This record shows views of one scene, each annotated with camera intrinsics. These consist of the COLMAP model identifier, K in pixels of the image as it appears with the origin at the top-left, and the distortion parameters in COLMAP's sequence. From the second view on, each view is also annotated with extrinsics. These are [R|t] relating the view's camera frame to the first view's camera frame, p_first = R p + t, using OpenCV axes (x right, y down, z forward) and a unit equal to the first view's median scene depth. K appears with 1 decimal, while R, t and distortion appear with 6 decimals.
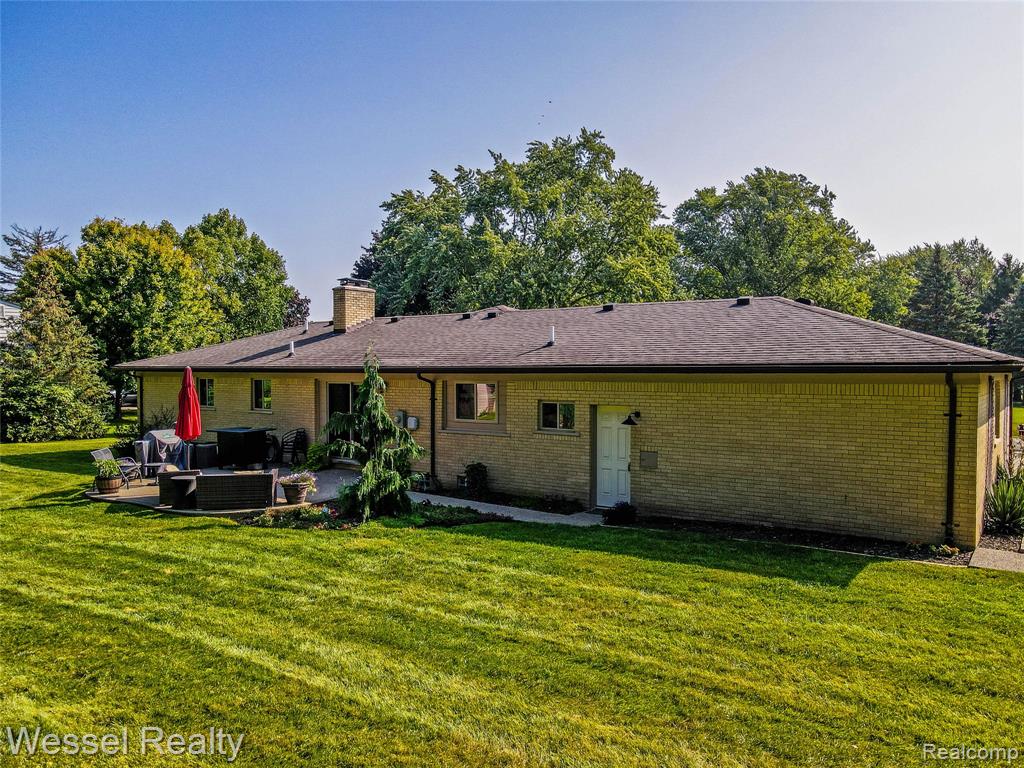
lens RADIAL K [[737.3, 0, 515.1], [0, 737.3, 406.6], [0, 0, 1]] dist [0.003766, -0.003101]
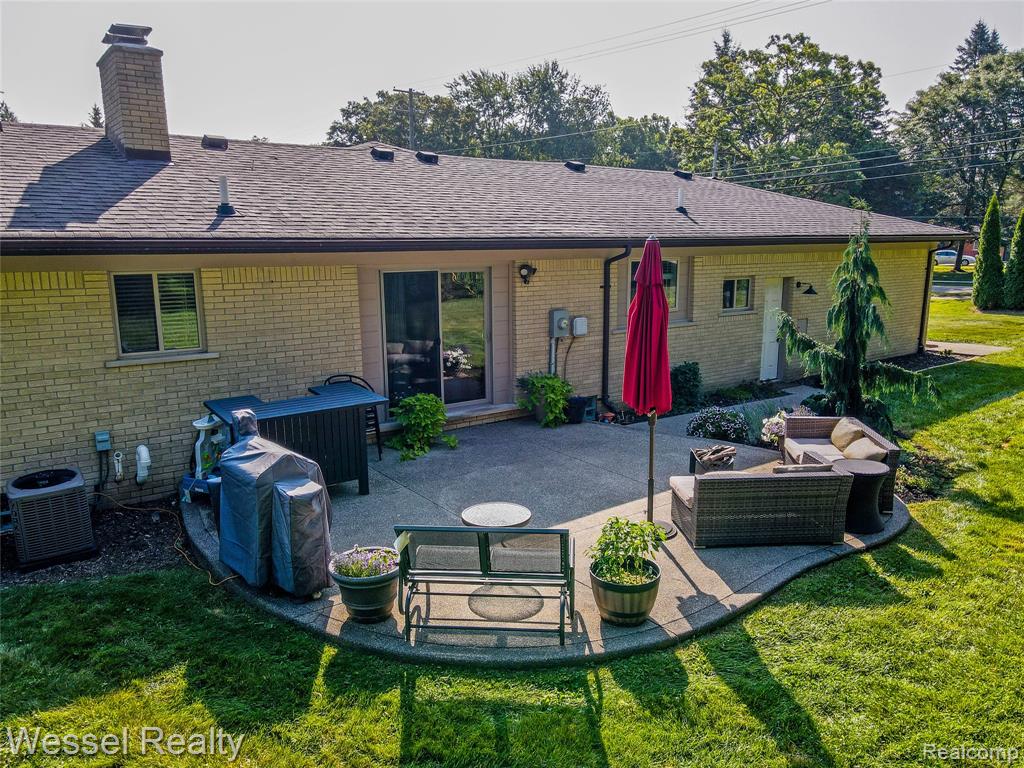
lens RADIAL K [[690.4, 0, 551.0], [0, 690.4, 384.1], [0, 0, 1]] dist [0.006576, -0.022391]
pose [[0.353082, -0.184808, 0.917158, -0.442143], [0.062590, 0.982766, 0.173933, -0.021552], [-0.933496, -0.004008, 0.358565, 0.498167]]
